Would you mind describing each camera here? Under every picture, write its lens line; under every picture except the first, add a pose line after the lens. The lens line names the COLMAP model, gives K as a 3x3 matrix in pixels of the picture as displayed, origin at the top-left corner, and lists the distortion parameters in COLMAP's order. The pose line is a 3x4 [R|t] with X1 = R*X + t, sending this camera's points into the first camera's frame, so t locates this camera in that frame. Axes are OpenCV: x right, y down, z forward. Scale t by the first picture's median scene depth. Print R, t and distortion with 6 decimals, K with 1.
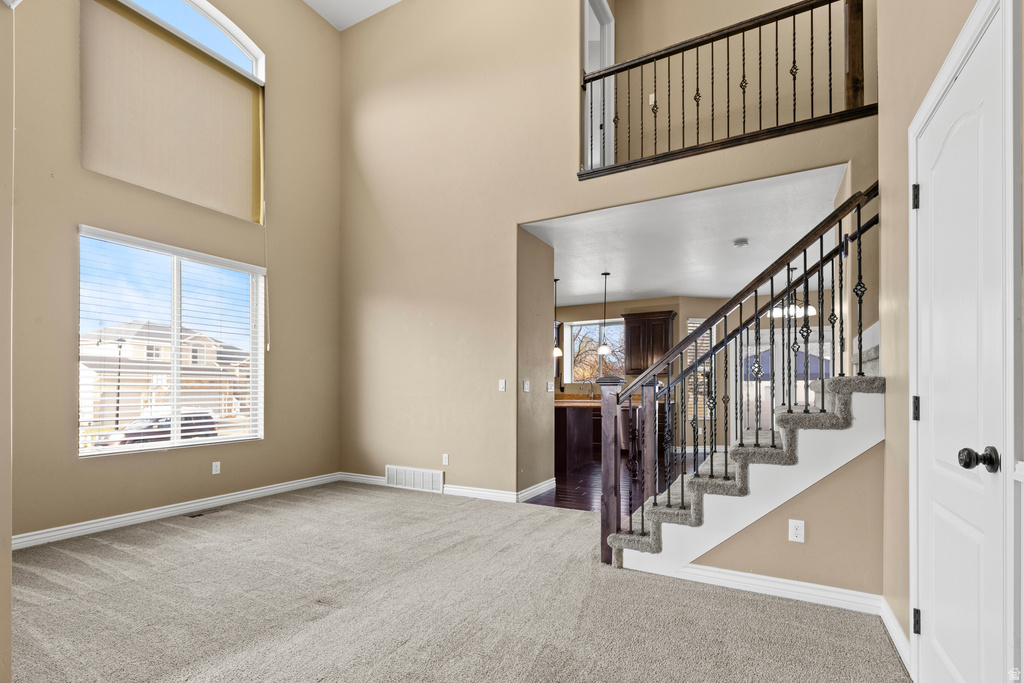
lens RADIAL K [[477.6, 0, 510.1], [0, 477.6, 371.6], [0, 0, 1]] dist [-0.001042, -0.000396]
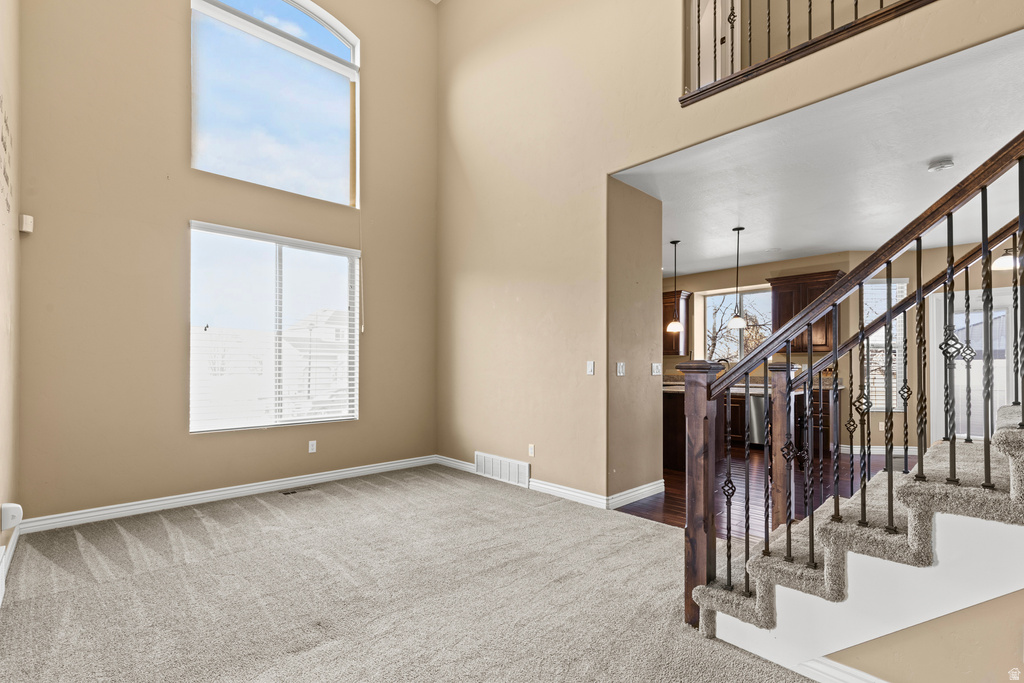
lens RADIAL K [[467.0, 0, 512.5], [0, 467.0, 350.6], [0, 0, 1]] dist [0.001470, -0.000300]
pose [[0.951340, -0.006833, -0.308067, 0.120205], [0.008361, 0.999958, 0.003638, -0.006517], [0.308030, -0.006037, 0.951358, 0.192972]]
